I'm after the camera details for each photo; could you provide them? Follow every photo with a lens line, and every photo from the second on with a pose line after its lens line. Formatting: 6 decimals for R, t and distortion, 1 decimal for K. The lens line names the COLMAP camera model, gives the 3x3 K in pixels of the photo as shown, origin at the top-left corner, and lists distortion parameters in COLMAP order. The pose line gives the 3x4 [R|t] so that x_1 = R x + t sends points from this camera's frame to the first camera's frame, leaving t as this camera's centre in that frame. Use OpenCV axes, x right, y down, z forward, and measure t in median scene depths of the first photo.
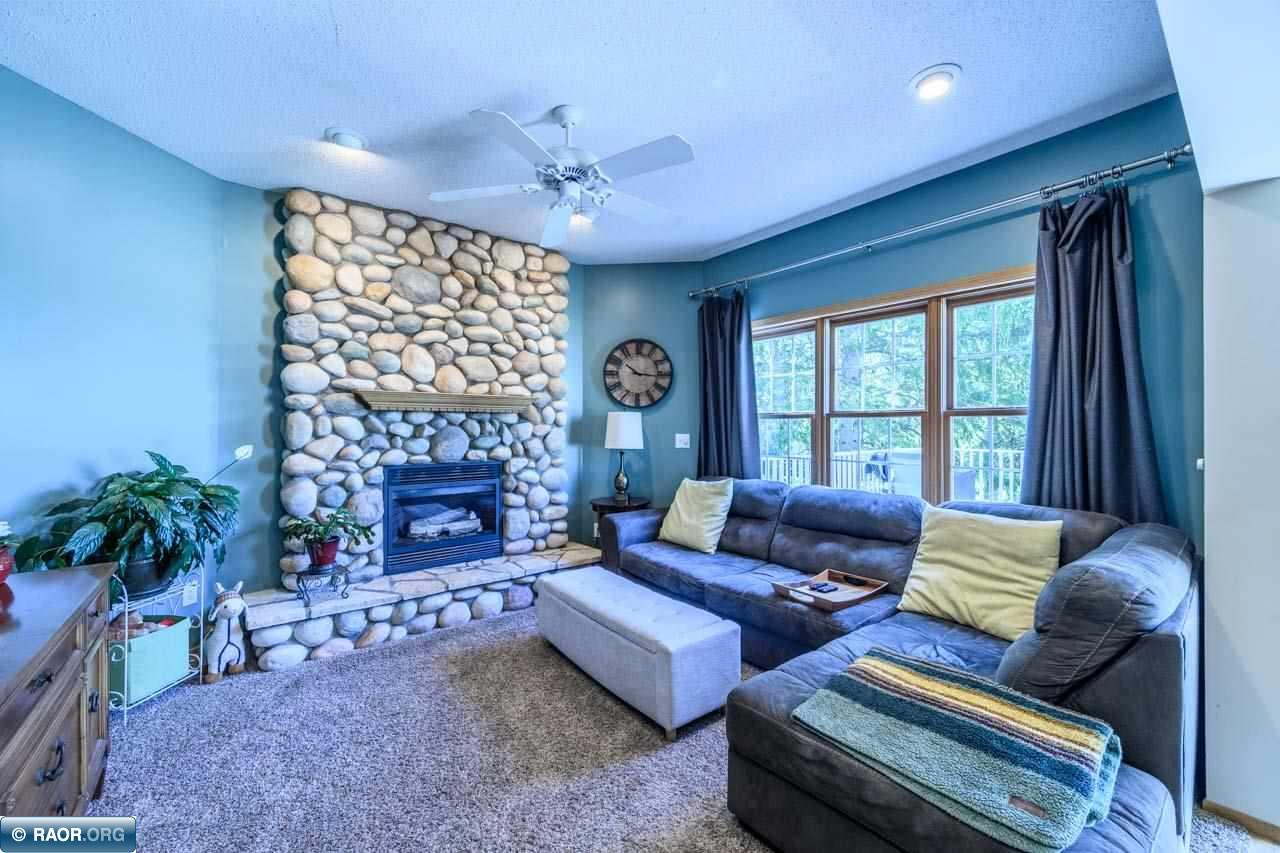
lens RADIAL K [[496.7, 0, 640.1], [0, 496.7, 424.5], [0, 0, 1]] dist [0.002558, -0.000523]
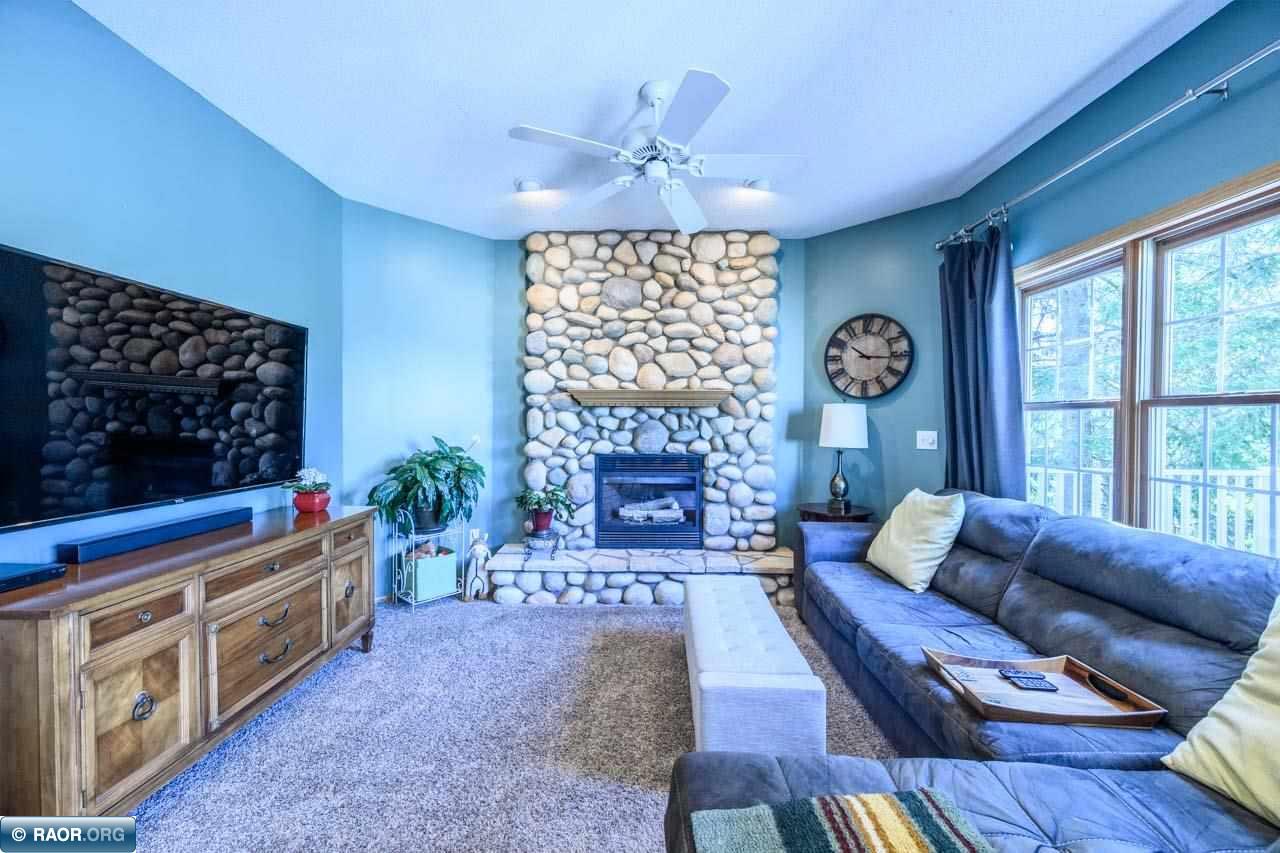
lens RADIAL K [[496.7, 0, 642.4], [0, 496.7, 424.9], [0, 0, 1]] dist [0.002558, -0.000523]
pose [[0.774797, 0.008243, -0.632156, 0.306671], [-0.000391, 0.999921, 0.012559, 0.000148], [0.632210, -0.009483, 0.774739, 0.170212]]
